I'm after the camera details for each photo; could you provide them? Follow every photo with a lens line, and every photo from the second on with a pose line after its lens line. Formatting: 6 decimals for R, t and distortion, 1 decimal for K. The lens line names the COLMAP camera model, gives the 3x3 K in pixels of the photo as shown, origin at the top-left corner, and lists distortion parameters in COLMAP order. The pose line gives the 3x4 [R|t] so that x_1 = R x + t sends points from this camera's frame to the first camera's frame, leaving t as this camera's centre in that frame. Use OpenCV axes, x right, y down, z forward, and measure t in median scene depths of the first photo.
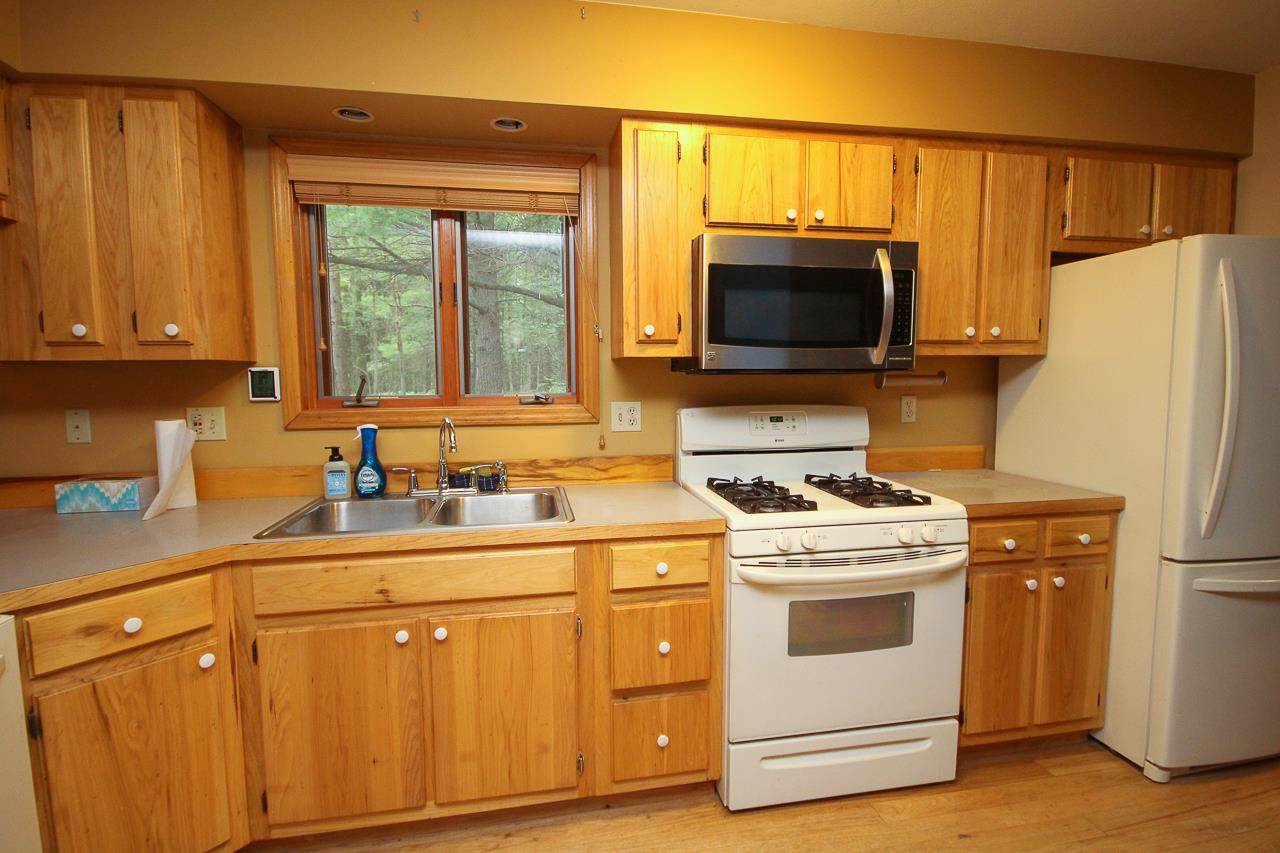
lens RADIAL K [[609.8, 0, 640.0], [0, 609.8, 426.5], [0, 0, 1]] dist [0.012327, -0.010457]
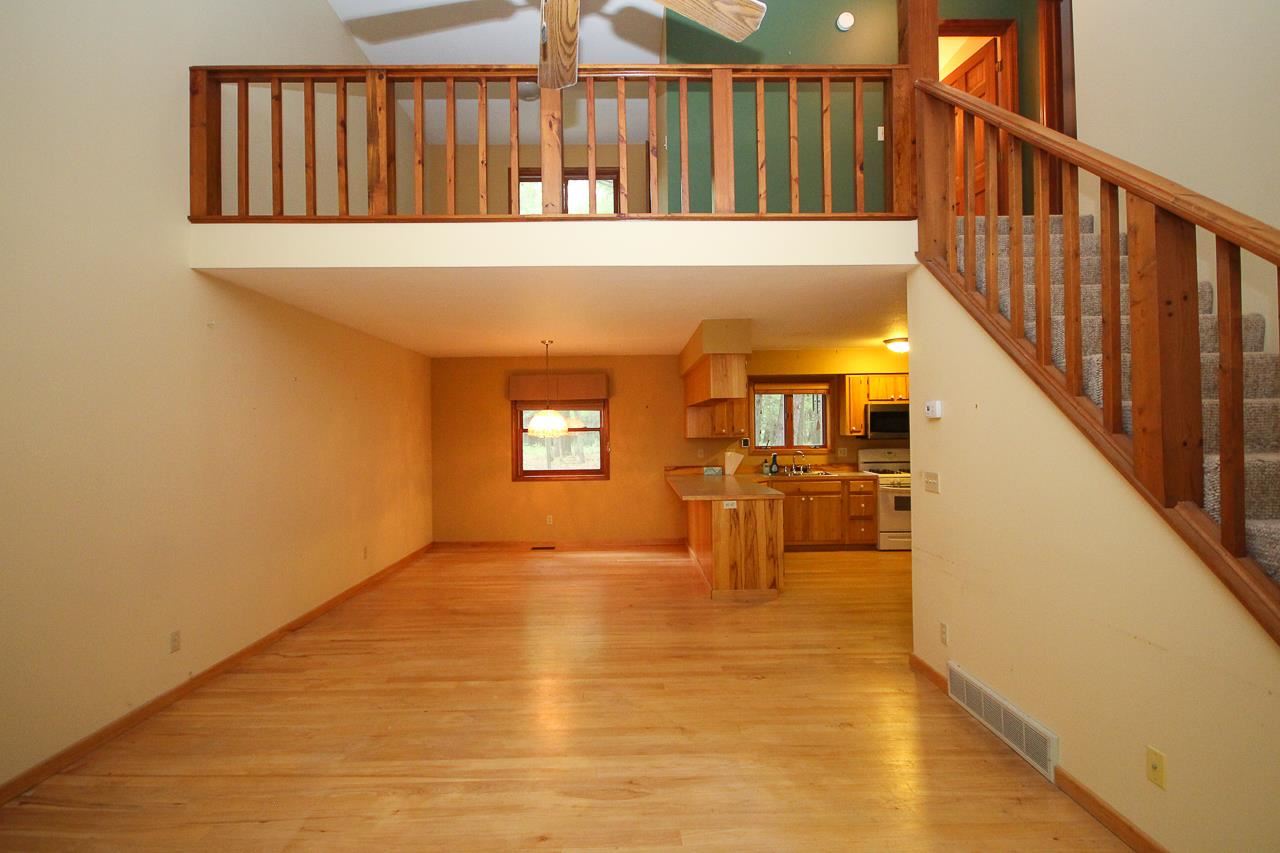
lens RADIAL K [[609.8, 0, 640.0], [0, 609.8, 426.5], [0, 0, 1]] dist [0.012327, -0.010457]
pose [[0.987320, -0.007731, -0.158552, -0.696230], [-0.007559, 0.995391, -0.095604, 0.204284], [0.158561, 0.095590, 0.982711, -2.943819]]
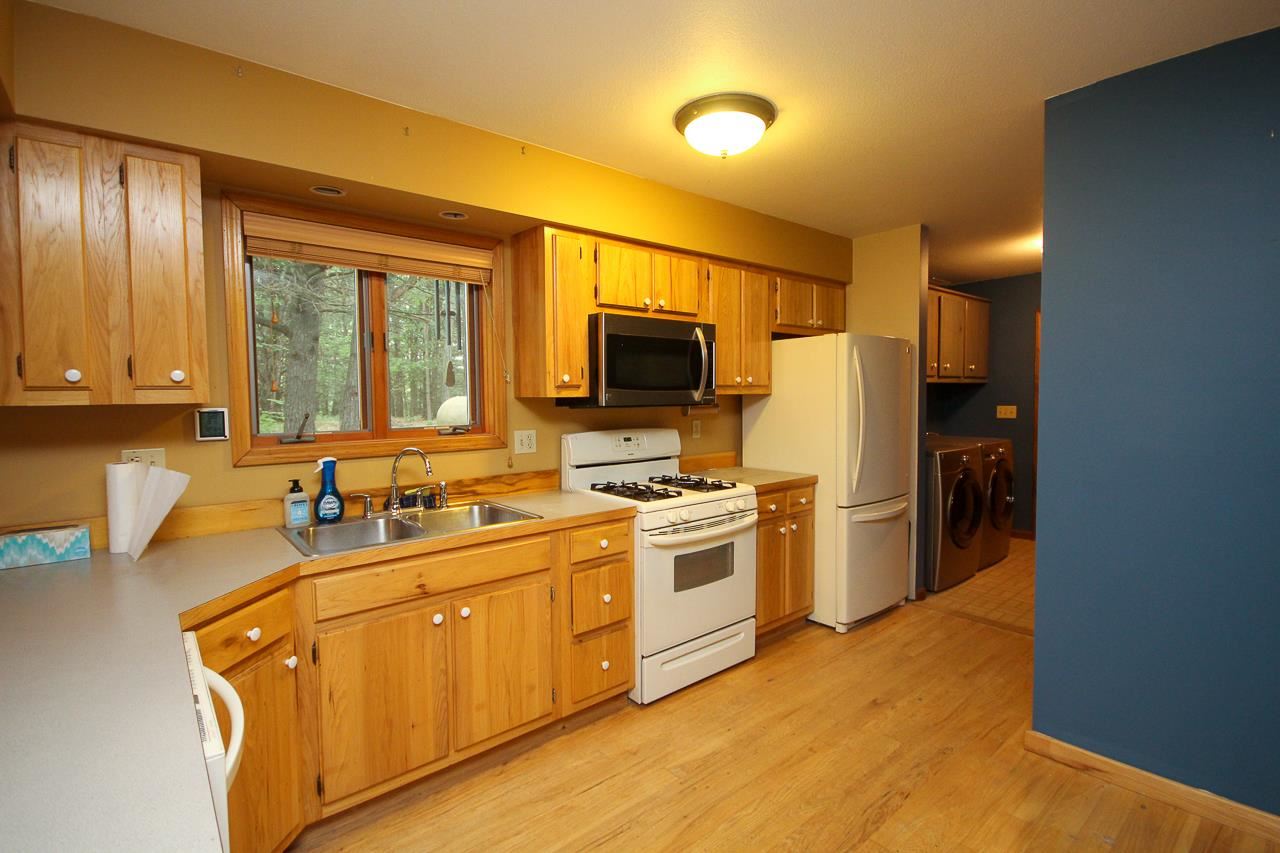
lens RADIAL K [[609.8, 0, 640.0], [0, 609.8, 426.5], [0, 0, 1]] dist [0.012327, -0.010457]
pose [[0.865312, -0.027895, 0.500457, -0.534691], [0.046337, 0.998626, -0.024456, -0.006530], [-0.499088, 0.044352, 0.865416, -0.275609]]
